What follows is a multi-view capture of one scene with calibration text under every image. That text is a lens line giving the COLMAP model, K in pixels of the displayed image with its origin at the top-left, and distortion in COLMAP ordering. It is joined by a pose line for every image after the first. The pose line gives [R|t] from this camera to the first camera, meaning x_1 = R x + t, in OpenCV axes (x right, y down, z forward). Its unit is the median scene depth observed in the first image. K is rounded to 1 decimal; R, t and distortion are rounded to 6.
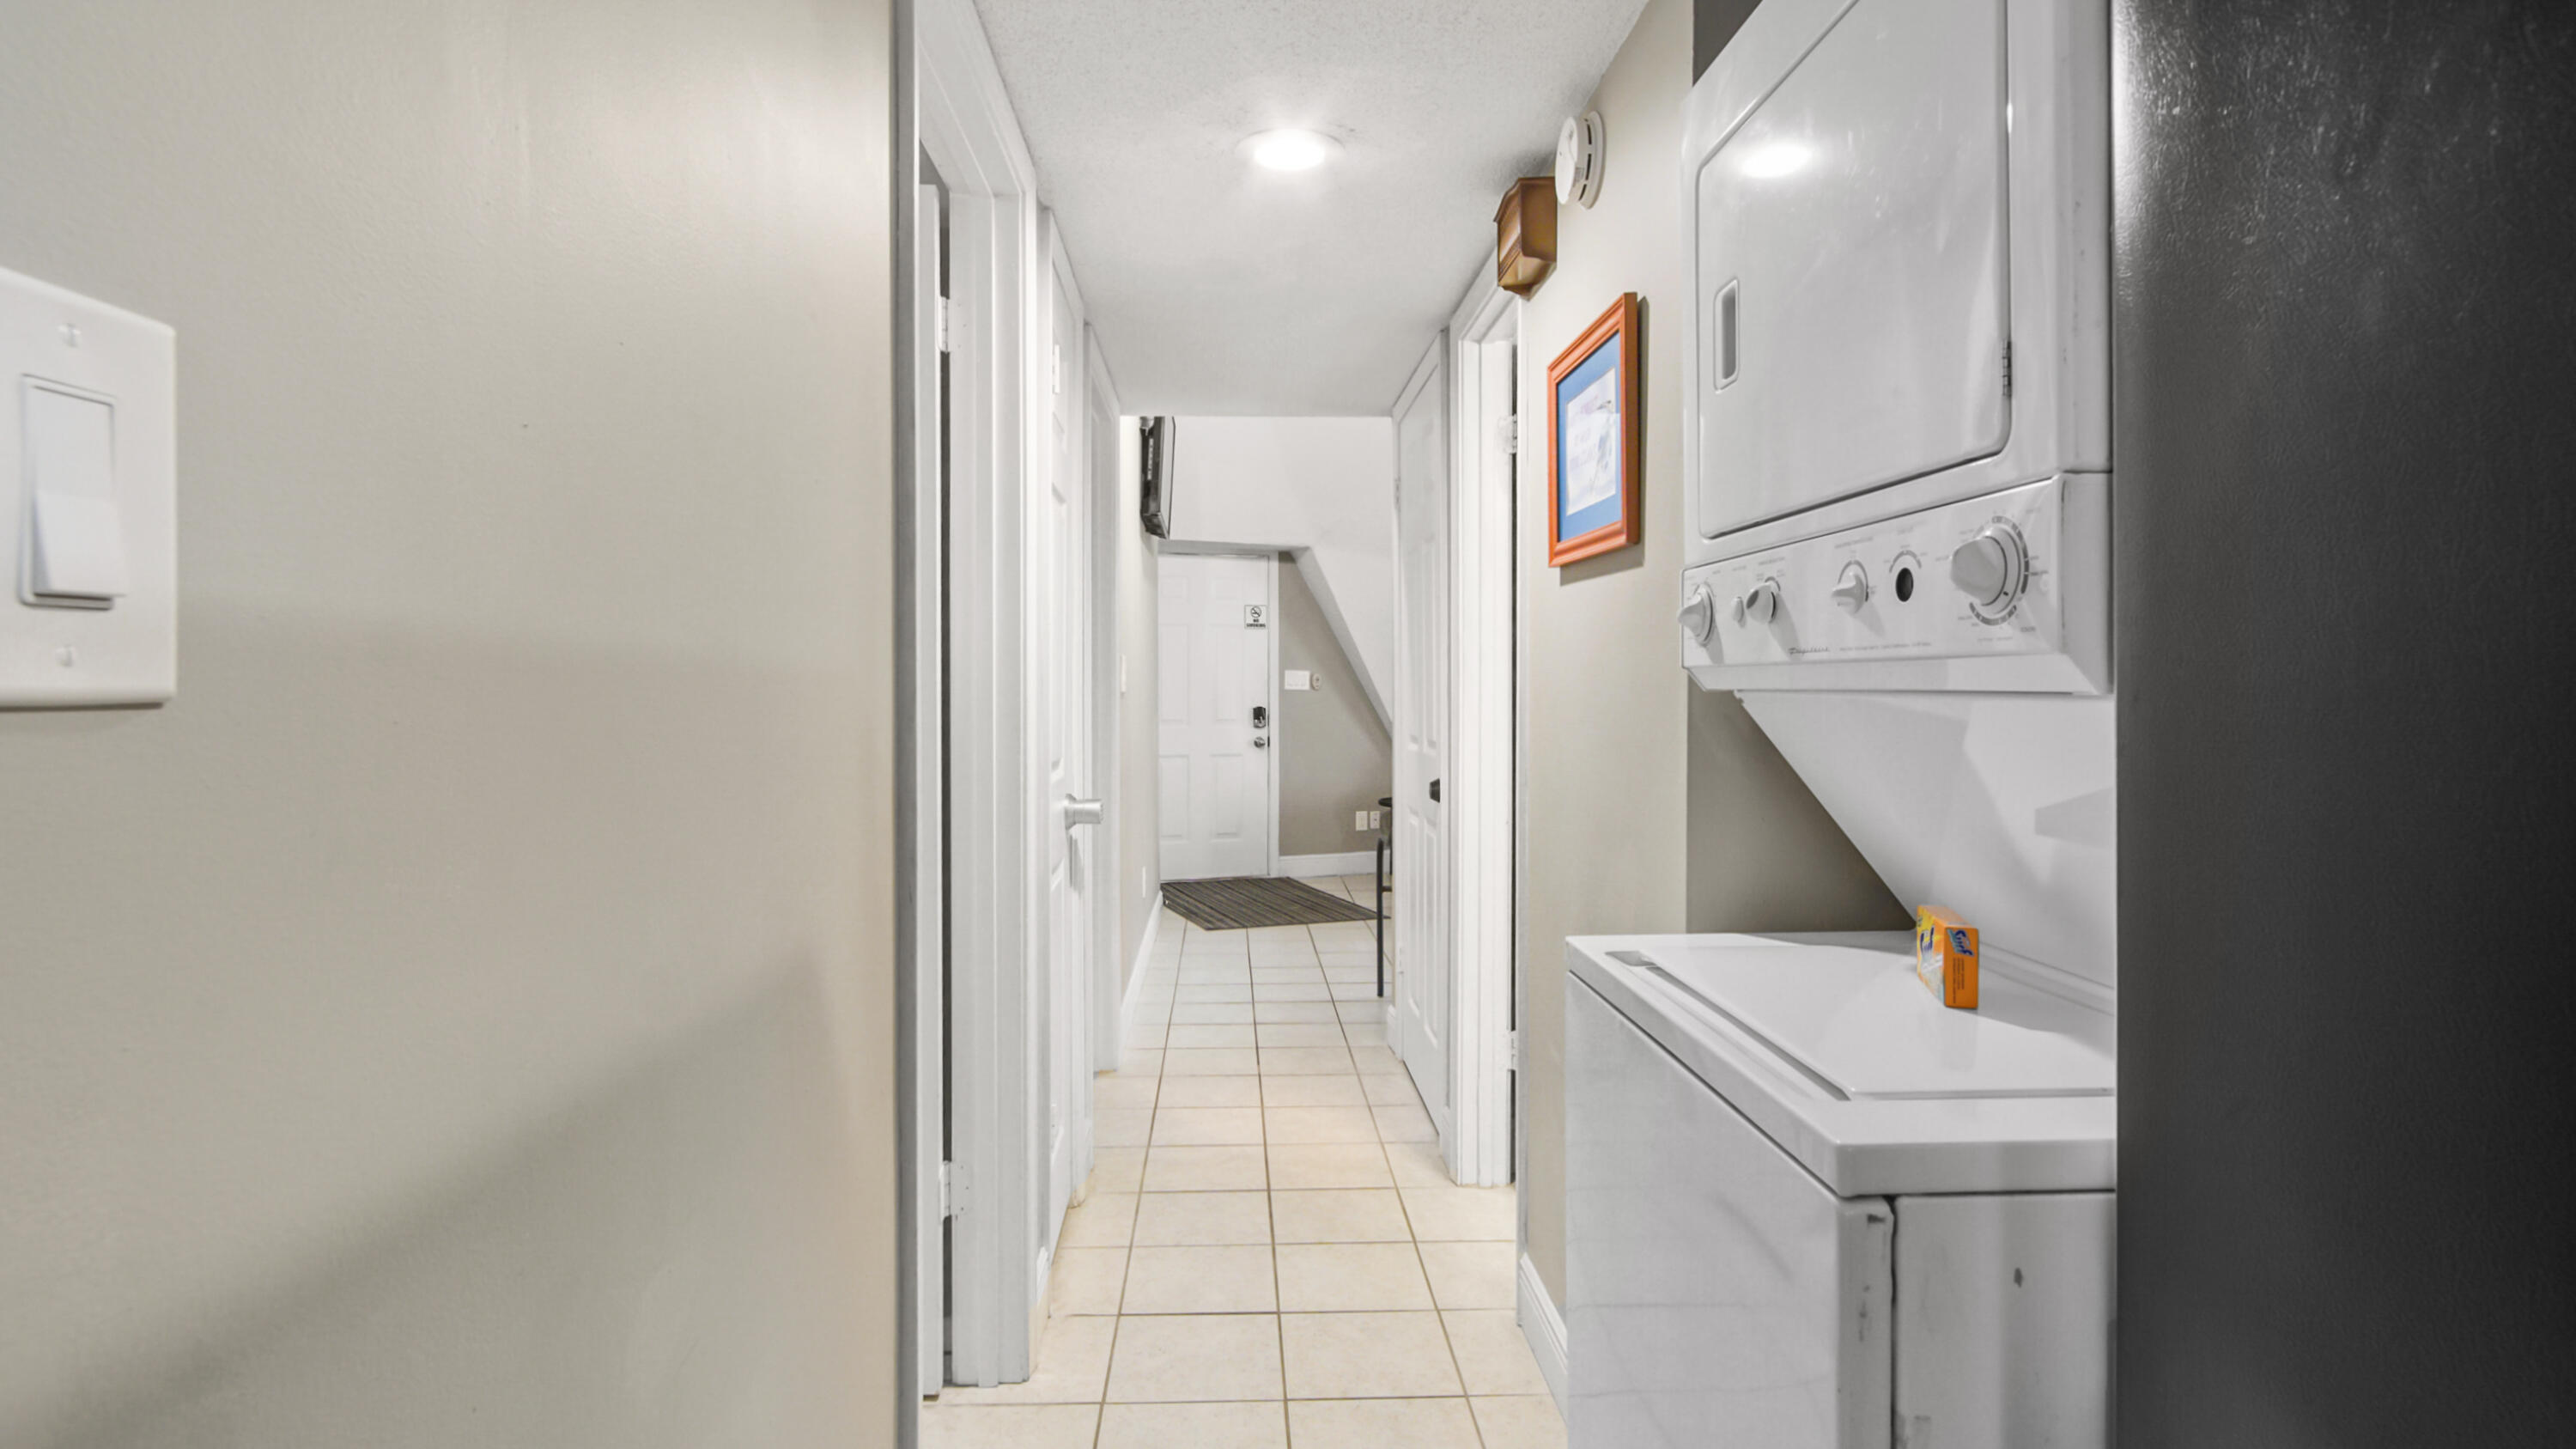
lens RADIAL K [[1324.3, 0, 1281.4], [0, 1324.3, 680.4], [0, 0, 1]] dist [0.001436, 0.000070]
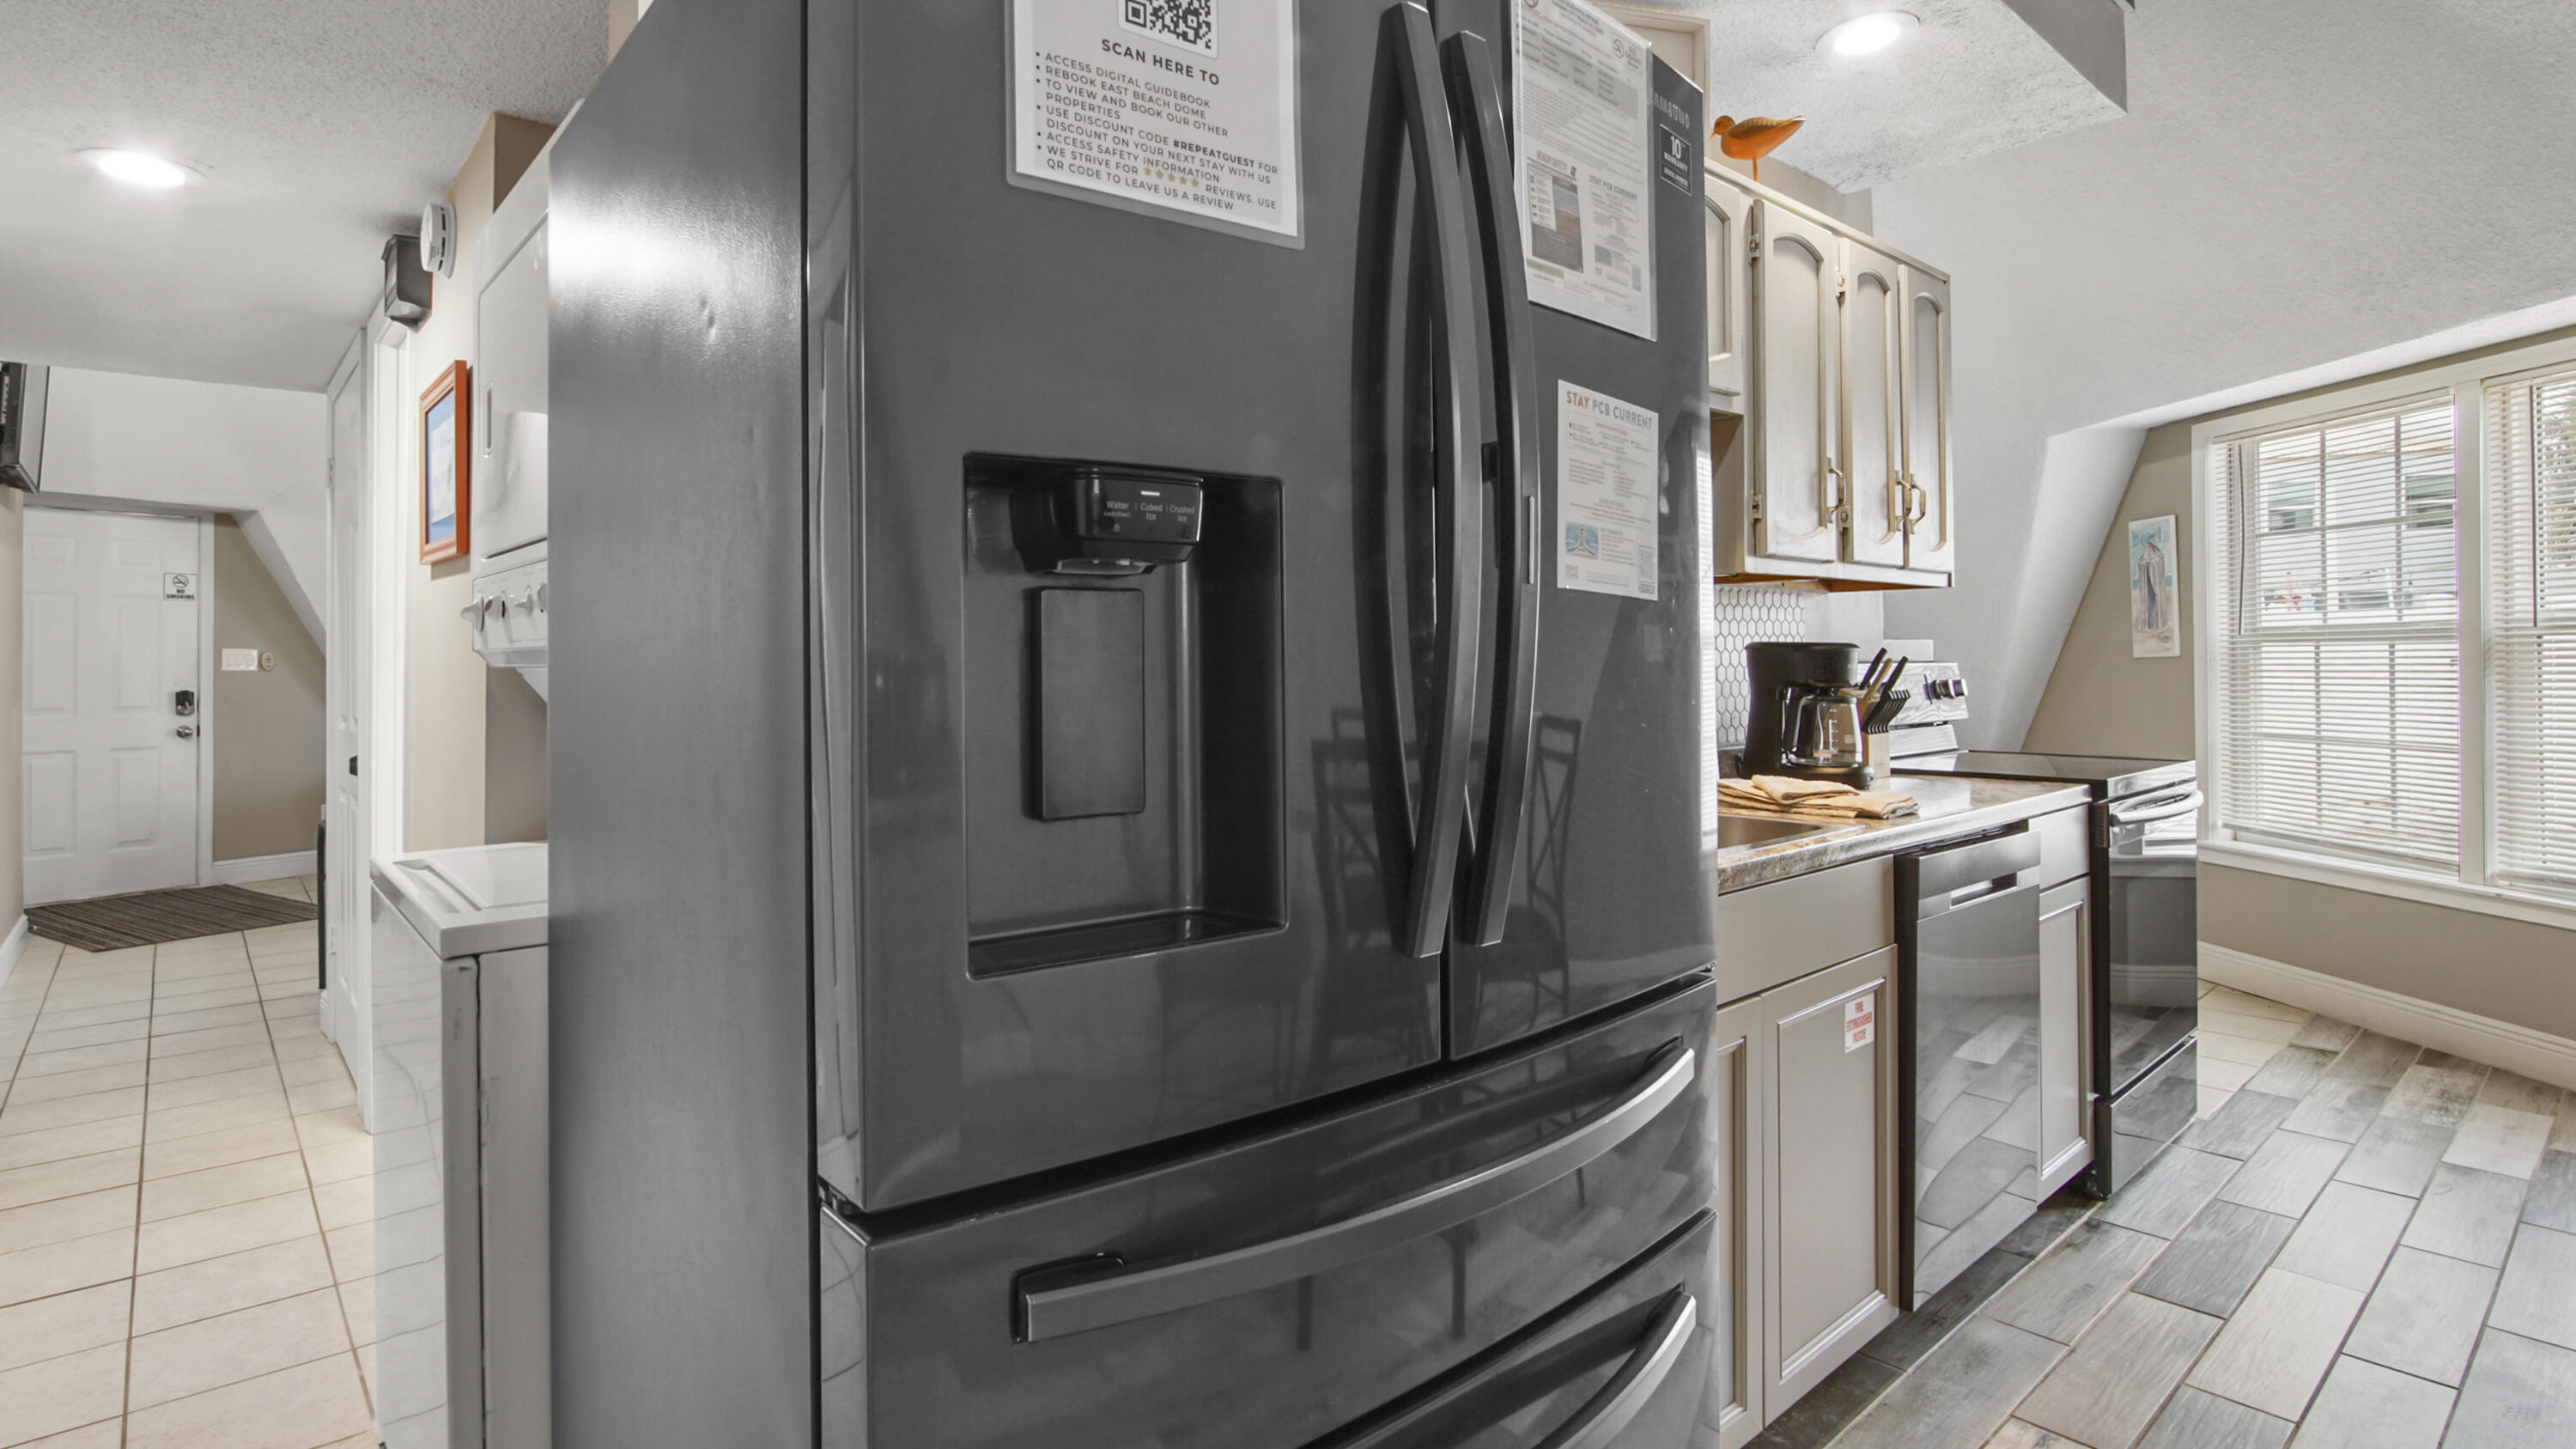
lens RADIAL K [[1274.6, 0, 1292.0], [0, 1274.6, 643.1], [0, 0, 1]] dist [-0.021834, -0.000450]
pose [[0.771743, 0.007417, 0.635891, 0.044846], [0.000994, 0.999917, -0.012868, 0.000033], [-0.635934, 0.010563, 0.771672, -0.190635]]
